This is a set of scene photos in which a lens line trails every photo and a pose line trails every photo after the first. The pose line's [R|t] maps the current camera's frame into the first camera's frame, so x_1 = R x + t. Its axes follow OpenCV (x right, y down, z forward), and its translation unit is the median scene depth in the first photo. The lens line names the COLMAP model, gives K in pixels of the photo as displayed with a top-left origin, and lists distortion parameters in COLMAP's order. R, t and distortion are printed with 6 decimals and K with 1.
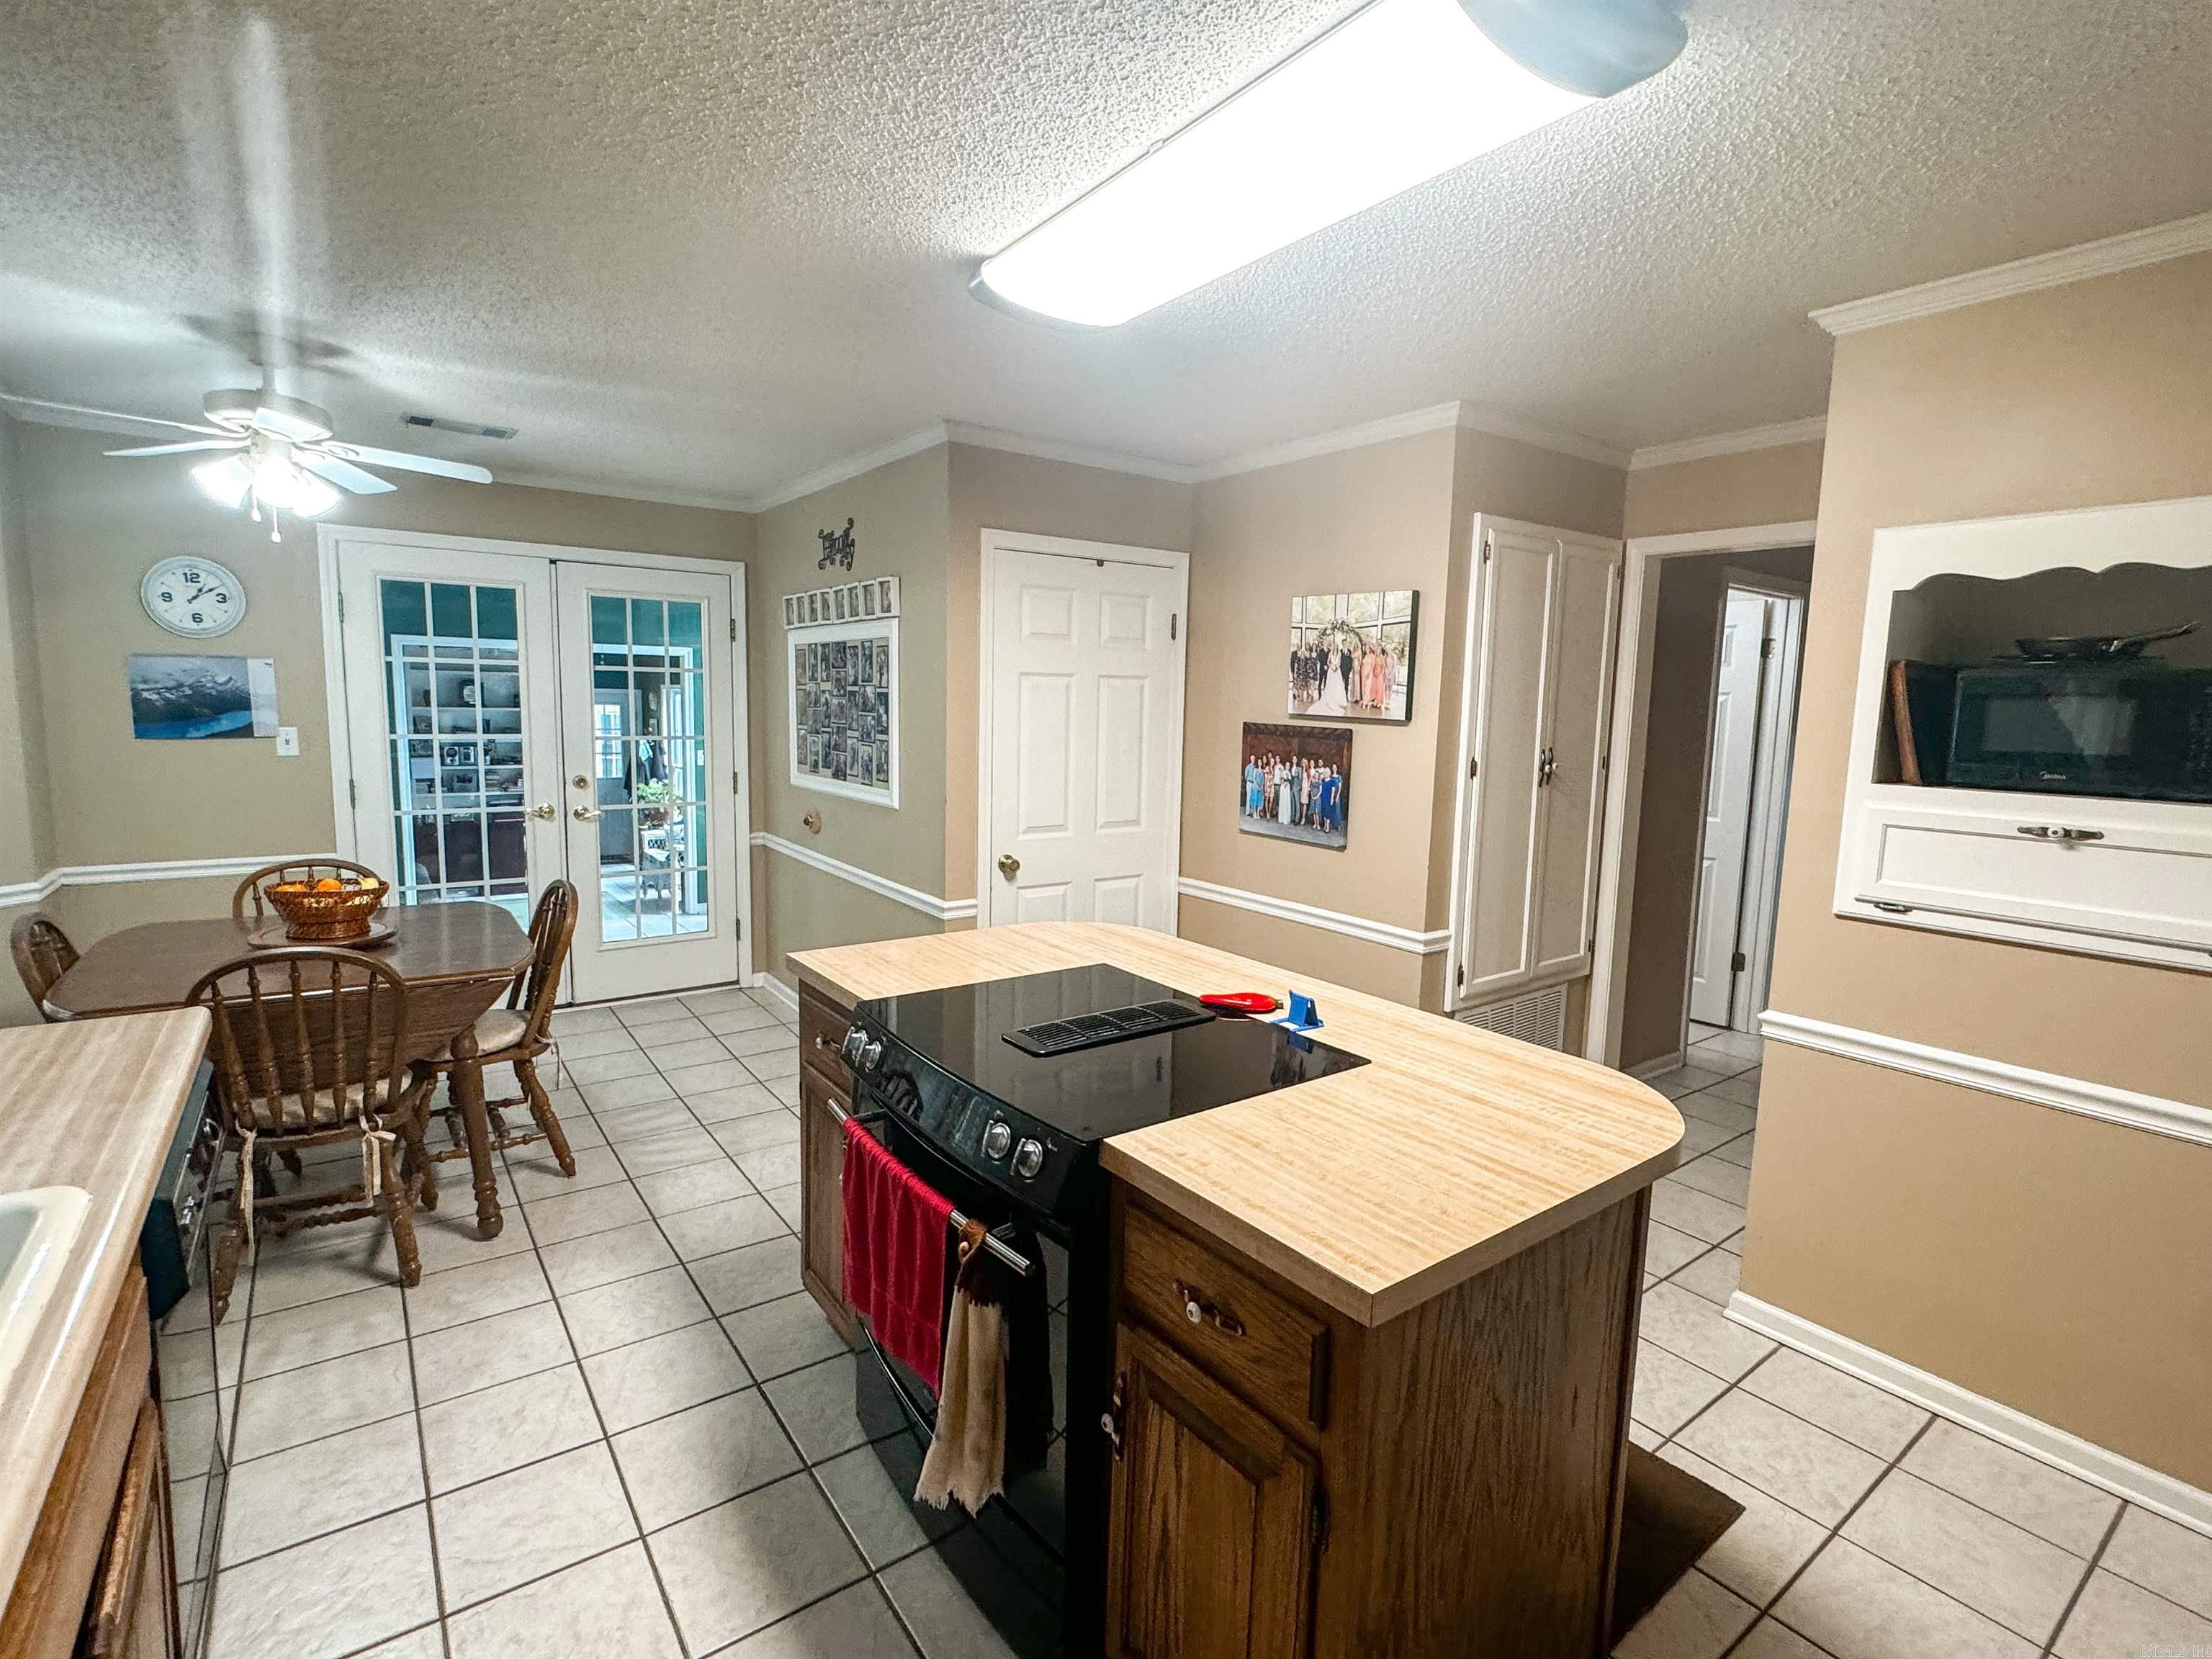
lens RADIAL K [[1057.2, 0, 1102.6], [0, 1057.2, 832.6], [0, 0, 1]] dist [-0.003069, 0.001188]
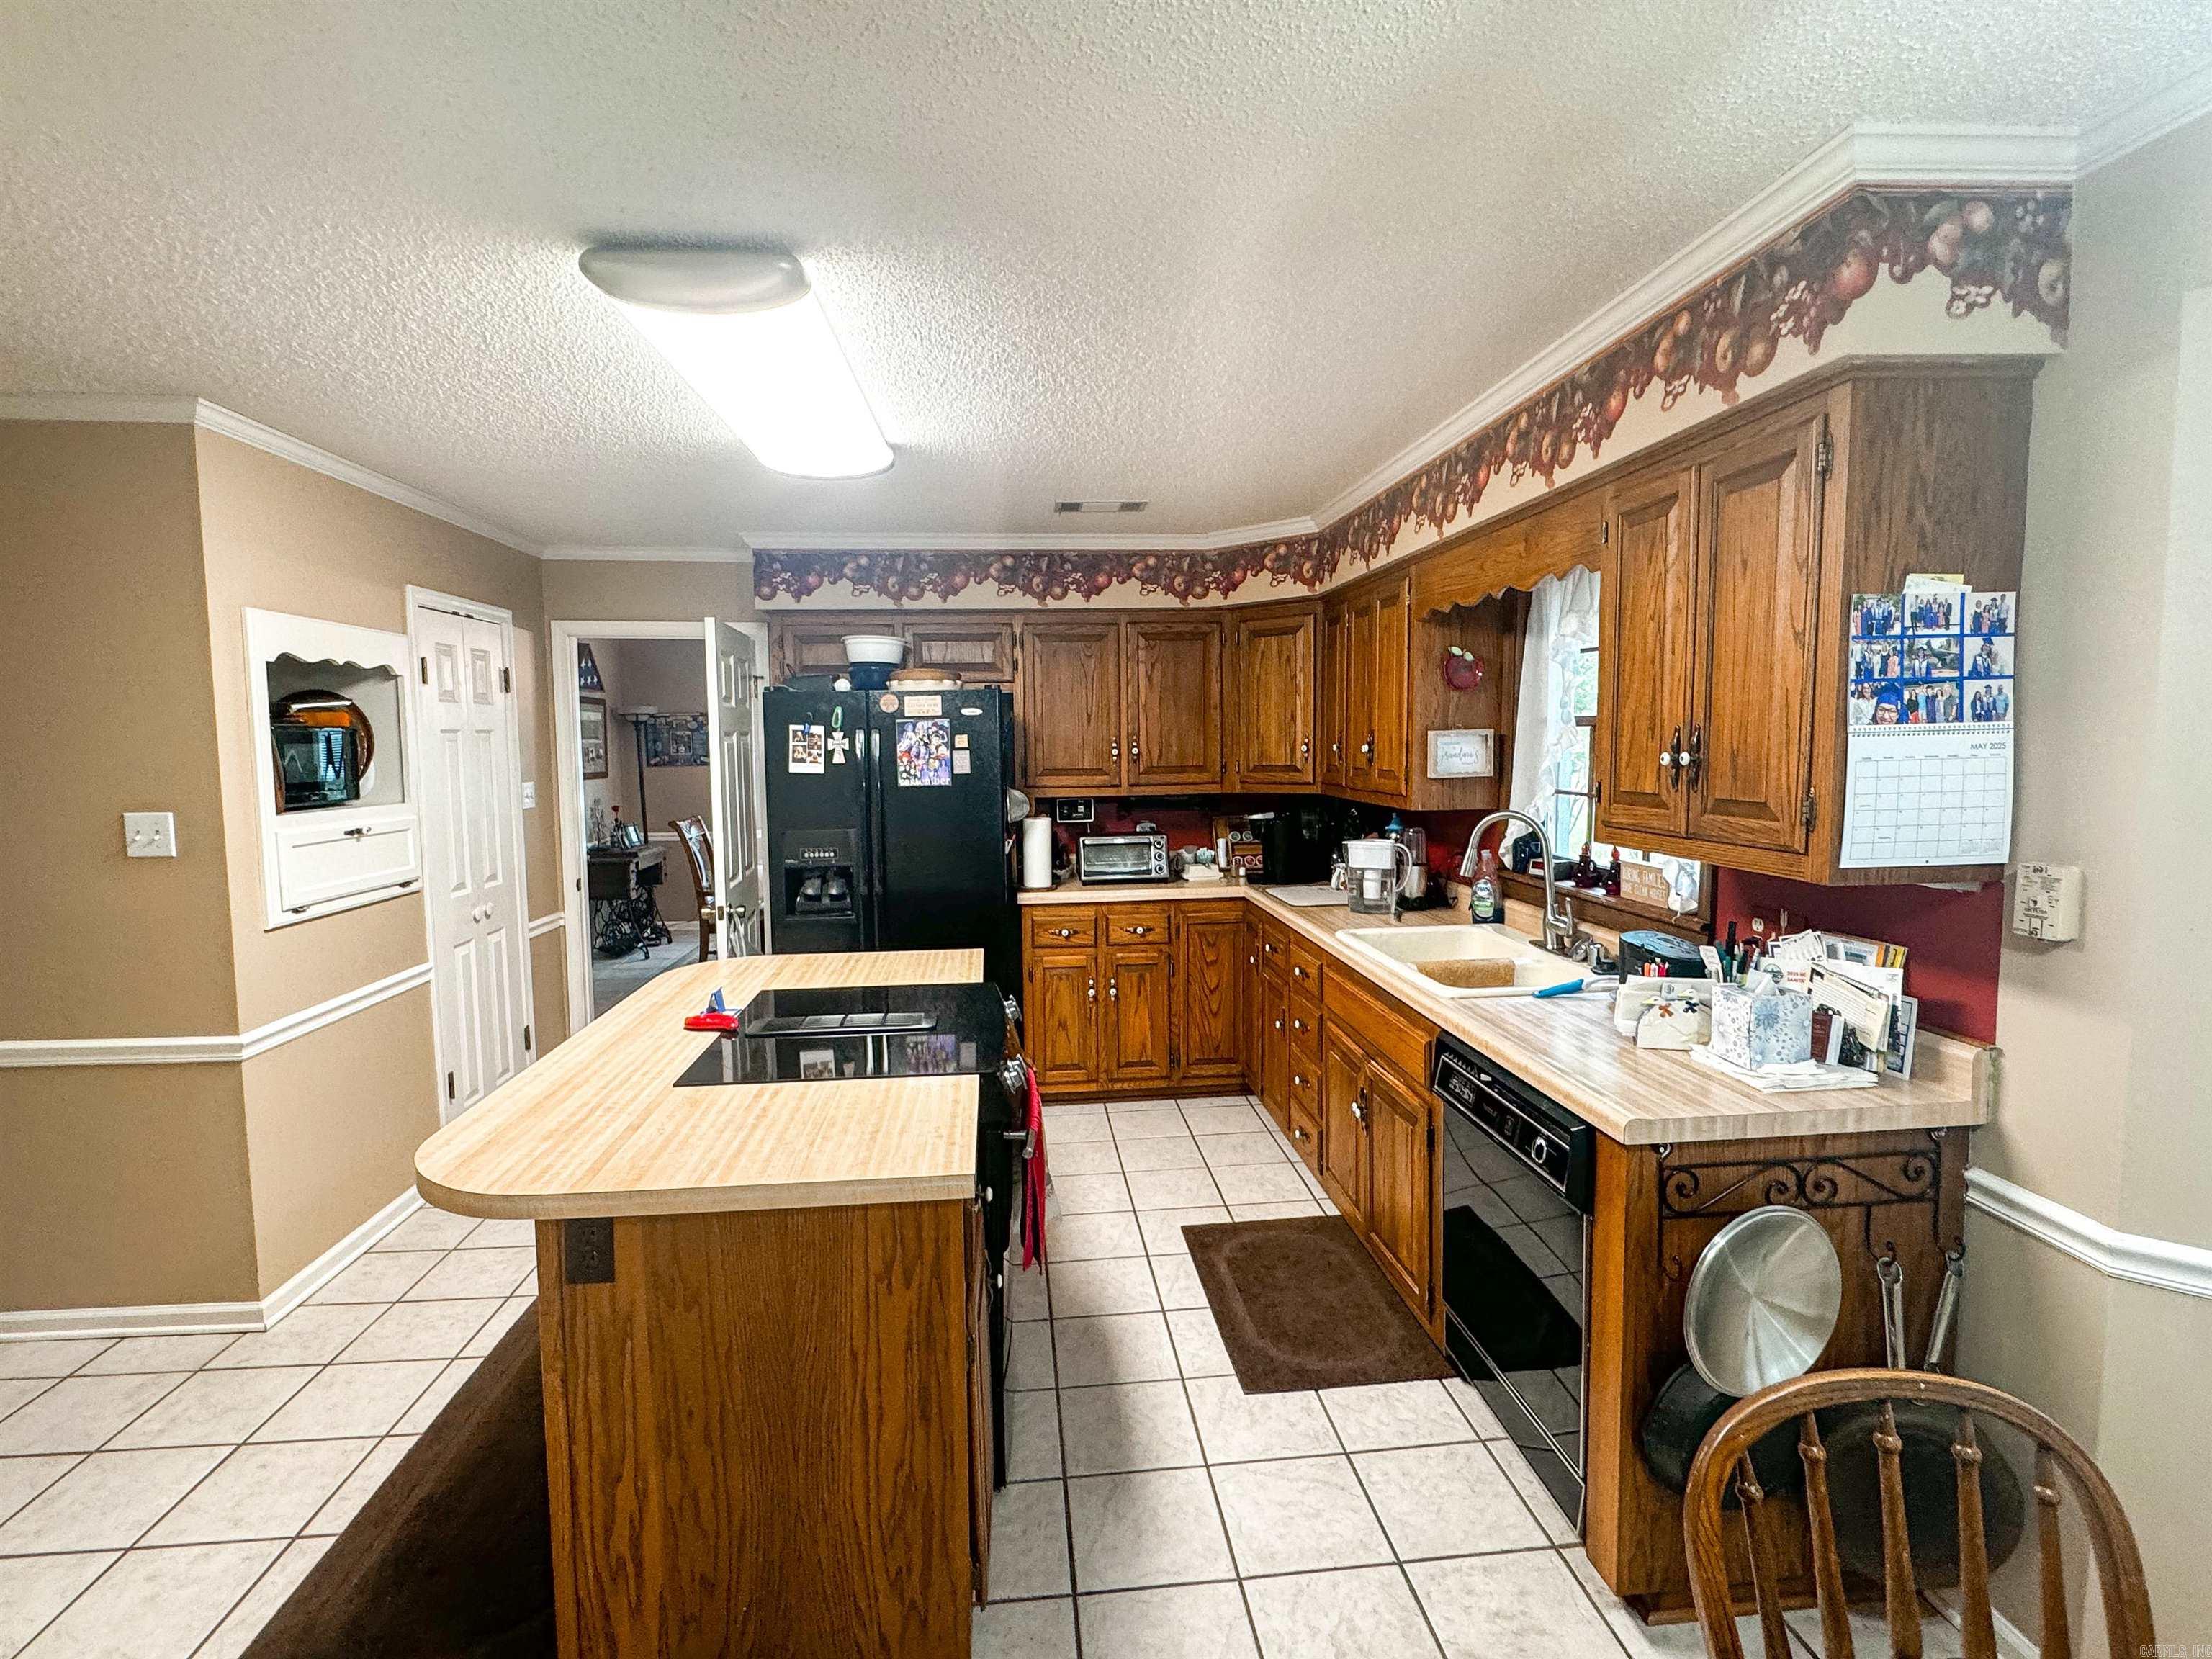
lens RADIAL K [[1057.2, 0, 1099.0], [0, 1057.2, 823.0], [0, 0, 1]] dist [-0.003069, 0.001188]
pose [[-0.861215, -0.054433, 0.505318, -0.483407], [0.054735, 0.978532, 0.198693, -0.154761], [-0.505285, 0.198776, -0.839747, 1.039581]]
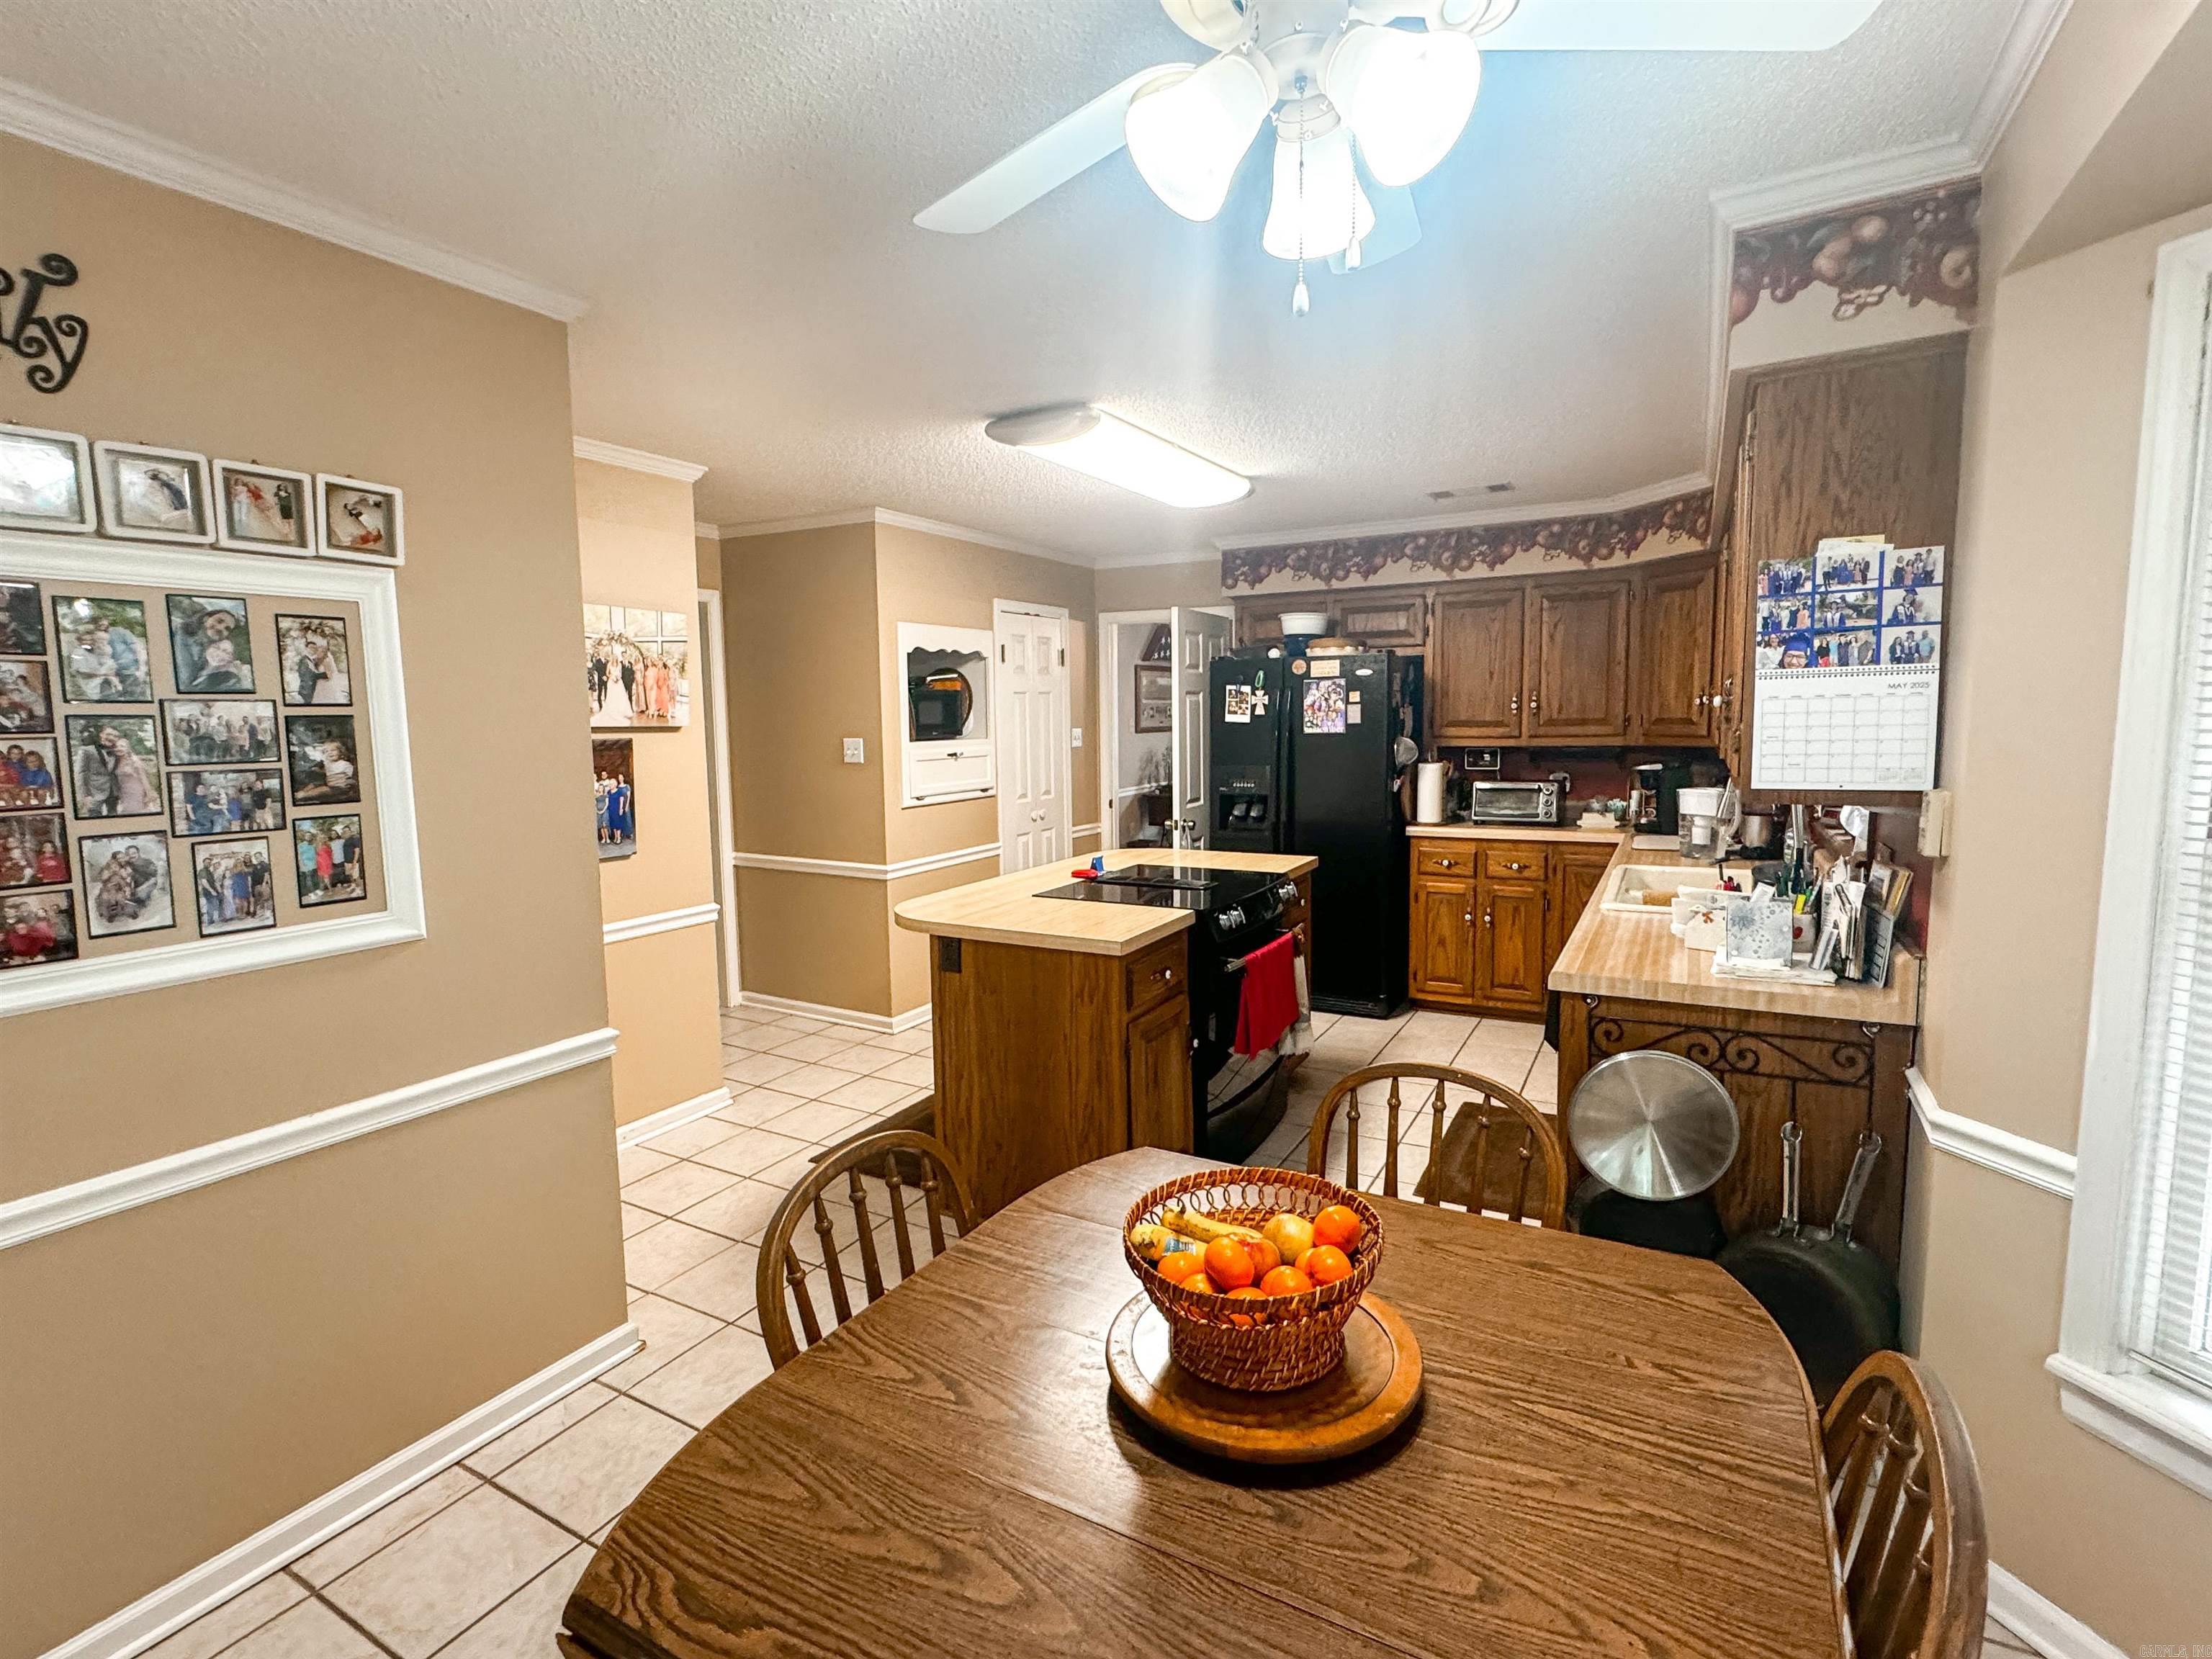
lens RADIAL K [[1057.2, 0, 1096.6], [0, 1057.2, 821.8], [0, 0, 1]] dist [-0.003069, 0.001188]
pose [[-0.419576, -0.112008, 0.900783, -0.907875], [0.119235, 0.976958, 0.177019, -0.148637], [-0.899855, 0.181678, -0.396553, 1.027241]]
